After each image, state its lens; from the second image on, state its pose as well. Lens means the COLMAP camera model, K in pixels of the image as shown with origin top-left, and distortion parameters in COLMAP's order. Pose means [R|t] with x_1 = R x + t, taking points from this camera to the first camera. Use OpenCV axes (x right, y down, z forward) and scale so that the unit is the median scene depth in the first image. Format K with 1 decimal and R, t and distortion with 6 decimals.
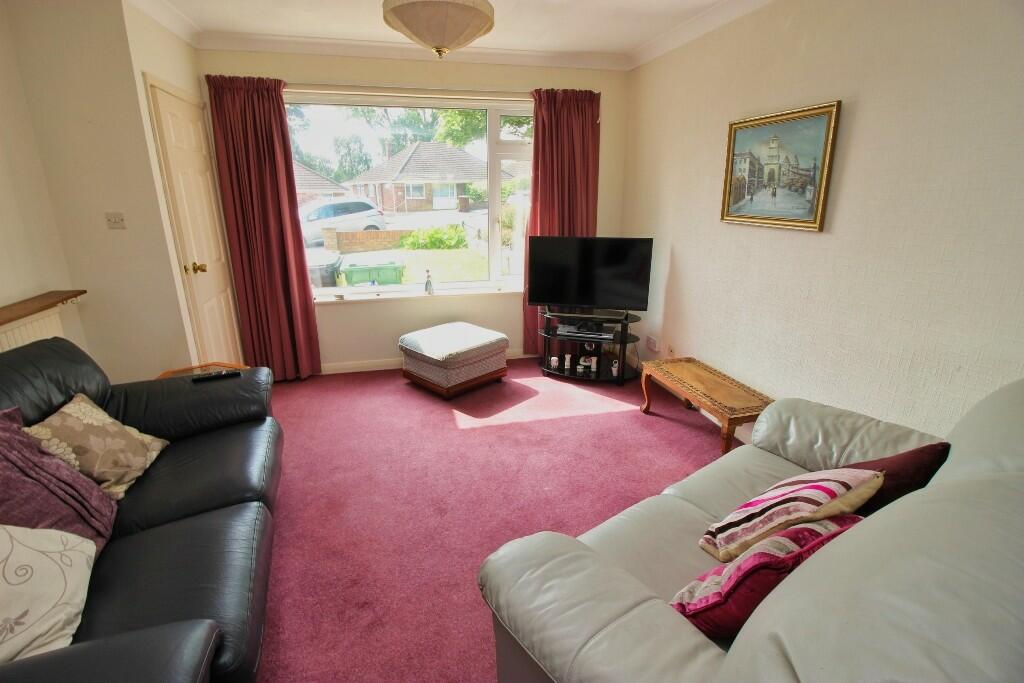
lens RADIAL K [[474.7, 0, 507.4], [0, 474.7, 336.3], [0, 0, 1]] dist [-0.000073, -0.013596]
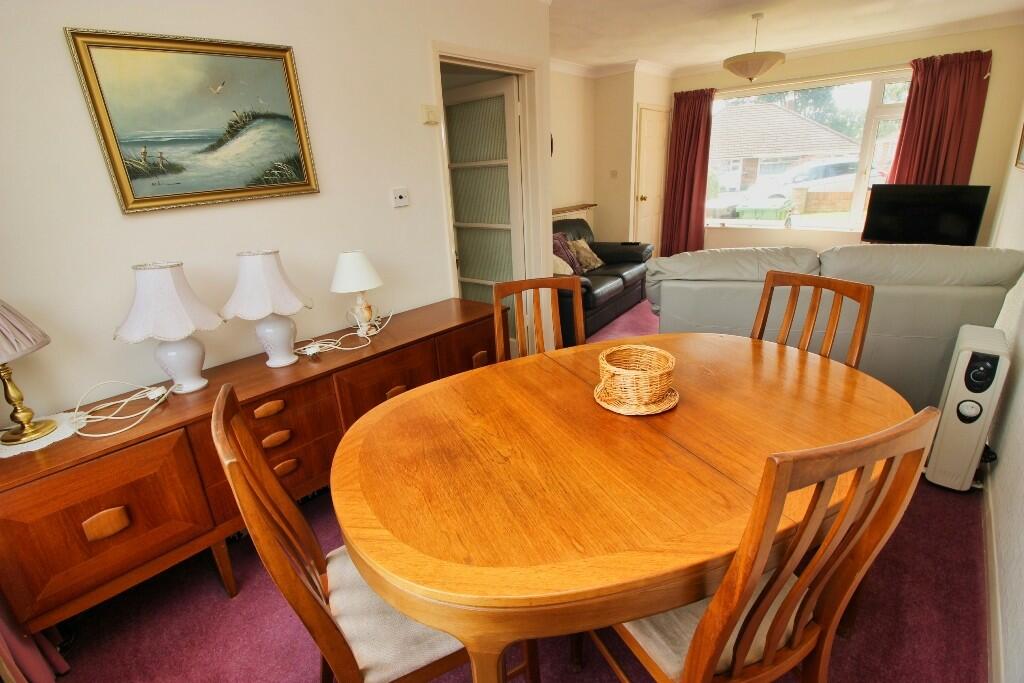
lens RADIAL K [[474.7, 0, 507.4], [0, 474.7, 336.3], [0, 0, 1]] dist [-0.000073, -0.013596]
pose [[0.569511, 0.244403, -0.784809, 0.608760], [-0.189888, 0.968066, 0.163677, 0.166334], [0.799750, 0.055810, 0.597733, -0.514460]]
